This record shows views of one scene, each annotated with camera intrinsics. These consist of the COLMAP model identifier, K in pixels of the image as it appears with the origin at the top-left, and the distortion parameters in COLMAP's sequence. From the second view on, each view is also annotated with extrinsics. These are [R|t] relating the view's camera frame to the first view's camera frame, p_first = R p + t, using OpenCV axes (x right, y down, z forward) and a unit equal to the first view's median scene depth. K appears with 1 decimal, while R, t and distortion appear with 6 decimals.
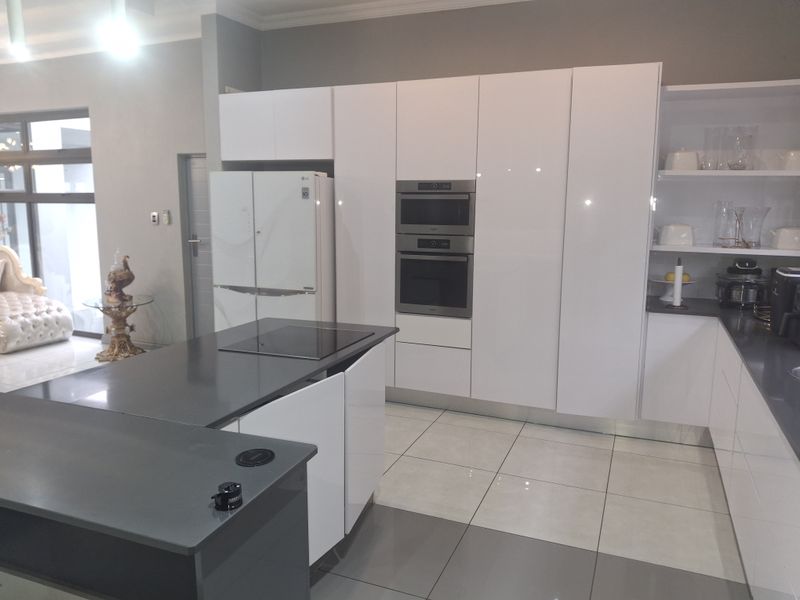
lens RADIAL K [[598.7, 0, 400.8], [0, 598.7, 294.6], [0, 0, 1]] dist [0.108281, -0.168424]
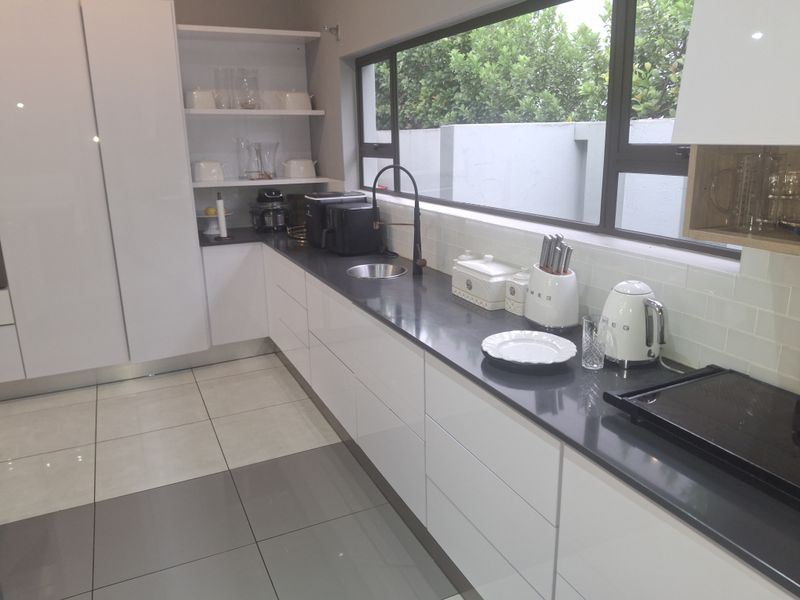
lens RADIAL K [[598.7, 0, 400.8], [0, 598.7, 294.6], [0, 0, 1]] dist [0.108281, -0.168424]
pose [[0.670648, -0.211163, 0.711084, -0.125869], [0.136312, 0.977383, 0.161682, -0.012646], [-0.729143, -0.011503, 0.684264, 0.025067]]
